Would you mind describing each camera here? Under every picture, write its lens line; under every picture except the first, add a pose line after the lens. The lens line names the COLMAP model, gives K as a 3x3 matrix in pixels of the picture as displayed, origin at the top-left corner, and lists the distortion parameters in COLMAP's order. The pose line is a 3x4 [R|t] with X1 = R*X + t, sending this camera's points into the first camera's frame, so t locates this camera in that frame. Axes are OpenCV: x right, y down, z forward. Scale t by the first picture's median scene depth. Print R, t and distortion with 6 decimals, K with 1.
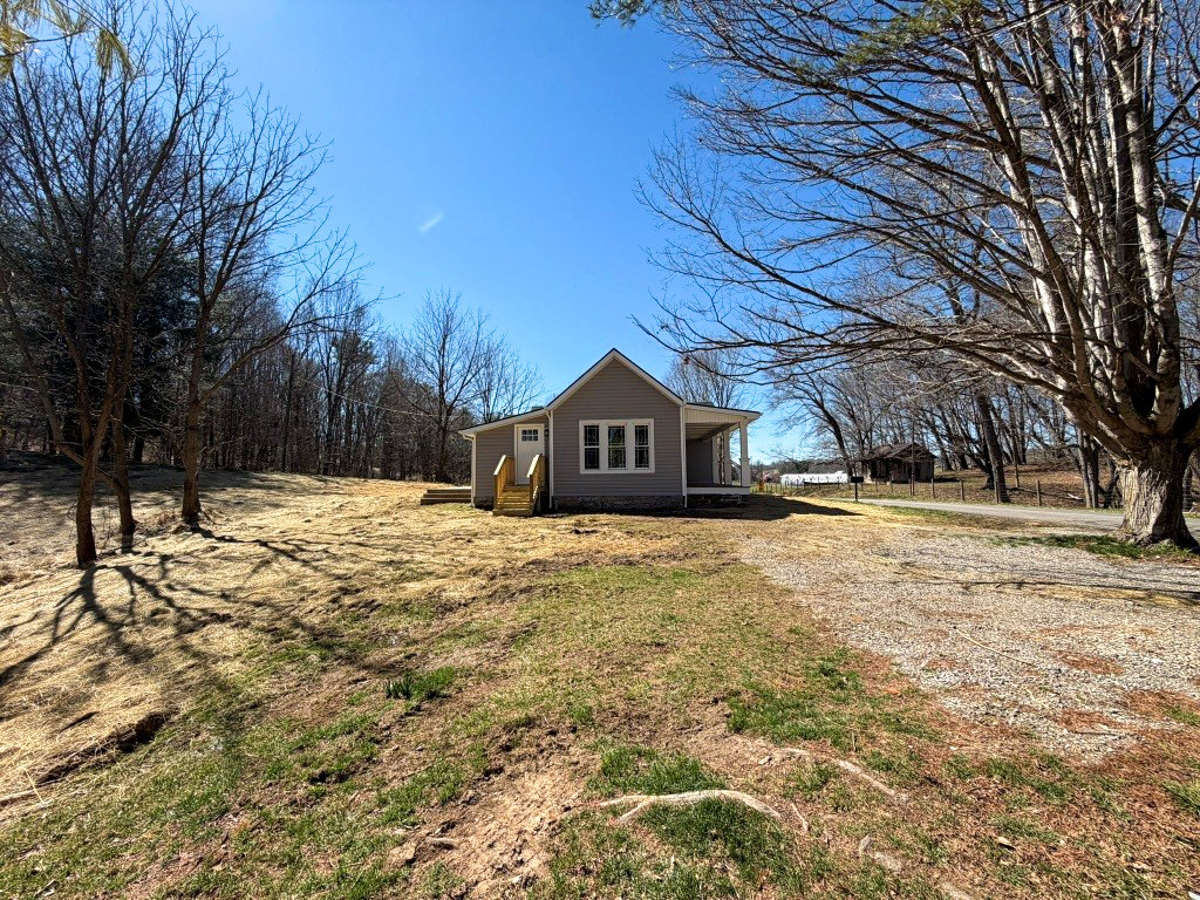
lens RADIAL K [[480.2, 0, 595.1], [0, 480.2, 449.8], [0, 0, 1]] dist [0.003408, 0.000206]
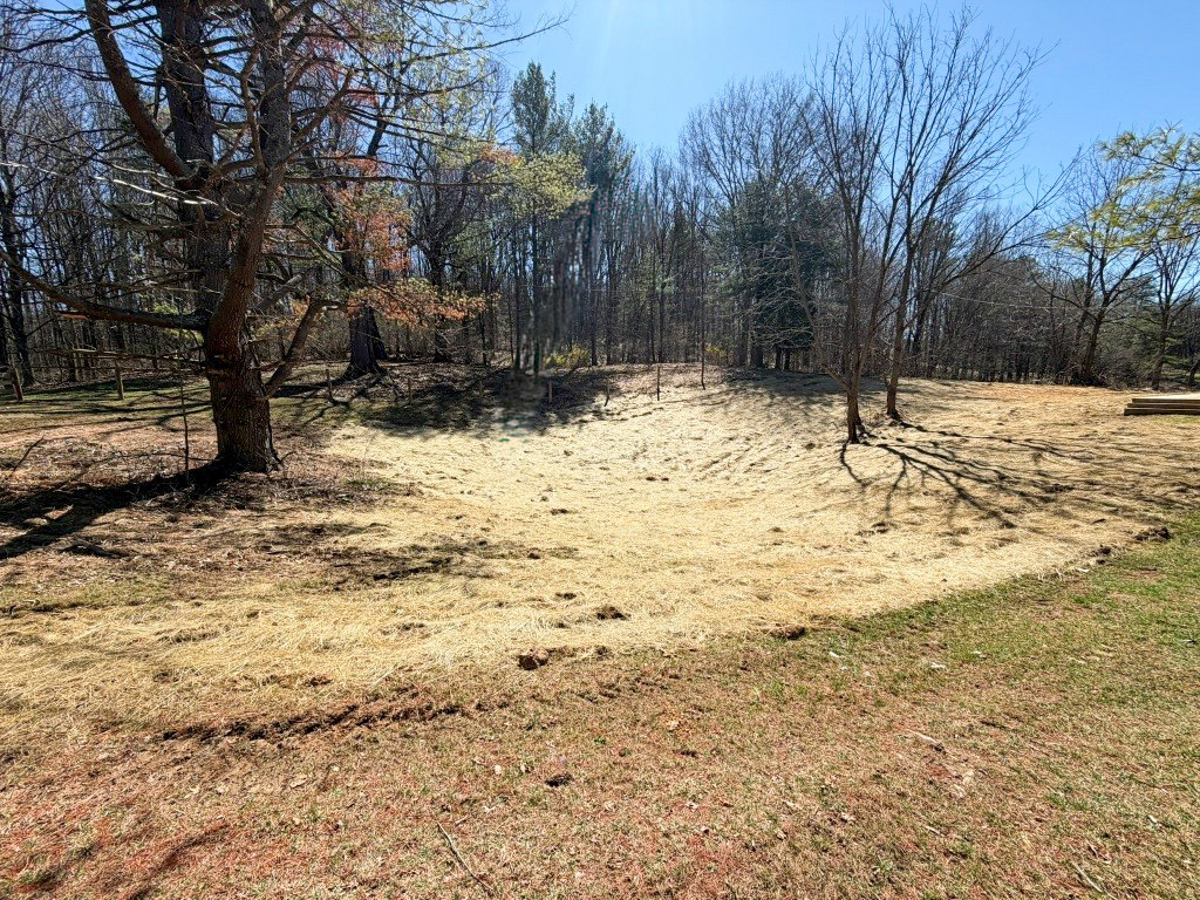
lens RADIAL K [[480.2, 0, 595.1], [0, 480.2, 449.8], [0, 0, 1]] dist [0.003408, 0.000206]
pose [[0.525606, 0.117426, -0.842585, -0.106168], [0.061214, 0.982640, 0.175130, -0.051598], [0.848523, -0.143628, 0.509294, -0.405070]]
